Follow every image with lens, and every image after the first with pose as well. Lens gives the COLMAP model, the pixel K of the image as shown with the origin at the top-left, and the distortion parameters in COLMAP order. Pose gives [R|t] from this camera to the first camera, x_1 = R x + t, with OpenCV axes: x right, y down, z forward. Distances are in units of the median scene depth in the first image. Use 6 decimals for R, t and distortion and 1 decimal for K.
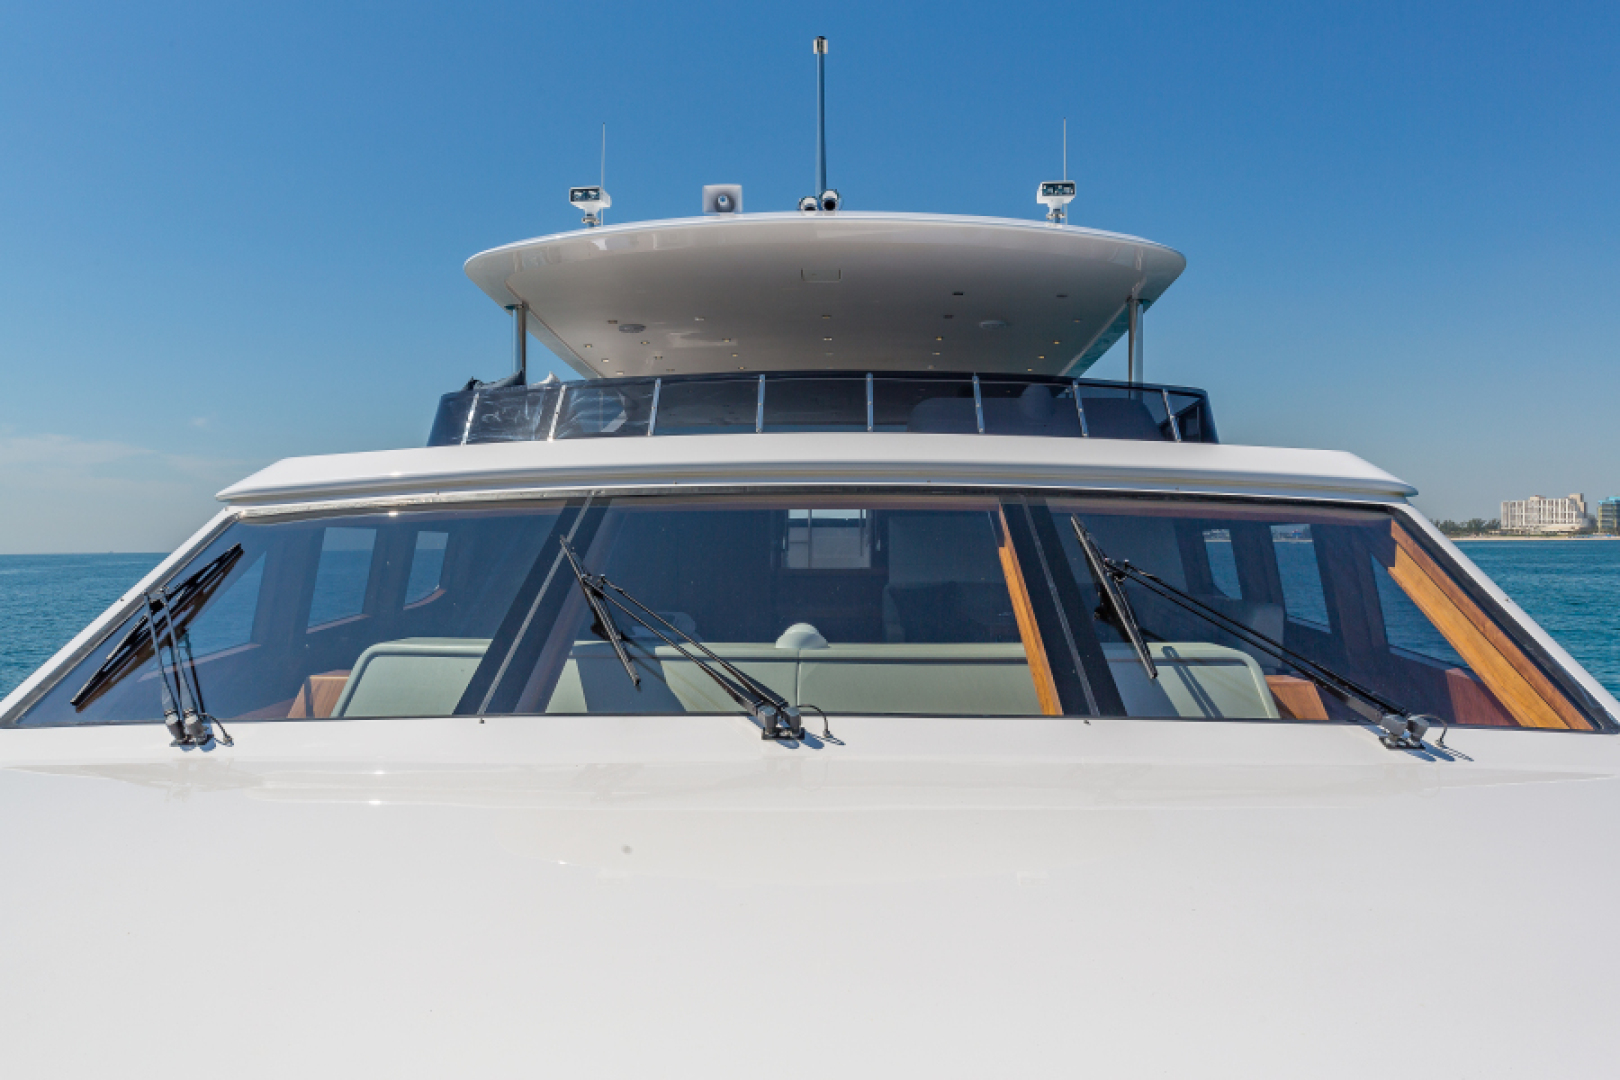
lens RADIAL K [[1123.1, 0, 806.5], [0, 1123.1, 537.5], [0, 0, 1]] dist [0.046571, -0.000001]
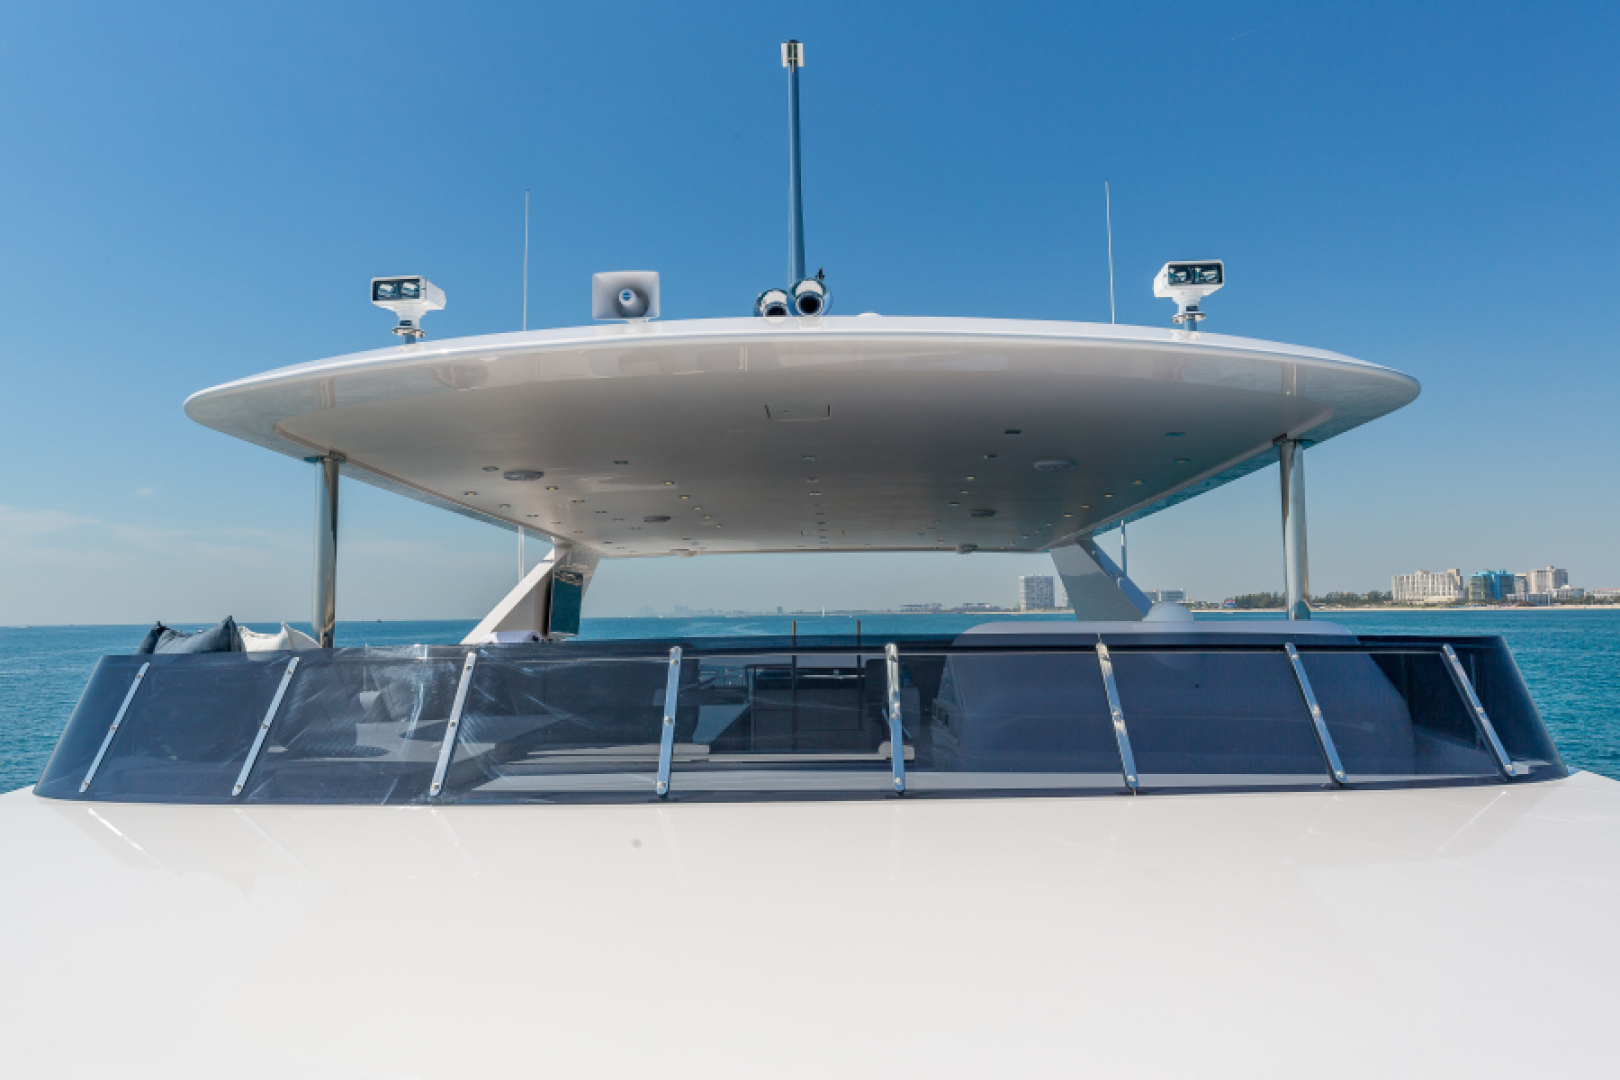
lens RADIAL K [[1123.1, 0, 813.0], [0, 1123.1, 544.5], [0, 0, 1]] dist [0.046571, -0.000001]
pose [[0.999814, -0.012449, 0.014750, 0.011854], [0.013222, 0.998479, -0.053526, -0.136117], [-0.014062, 0.053711, 0.998457, 0.414096]]
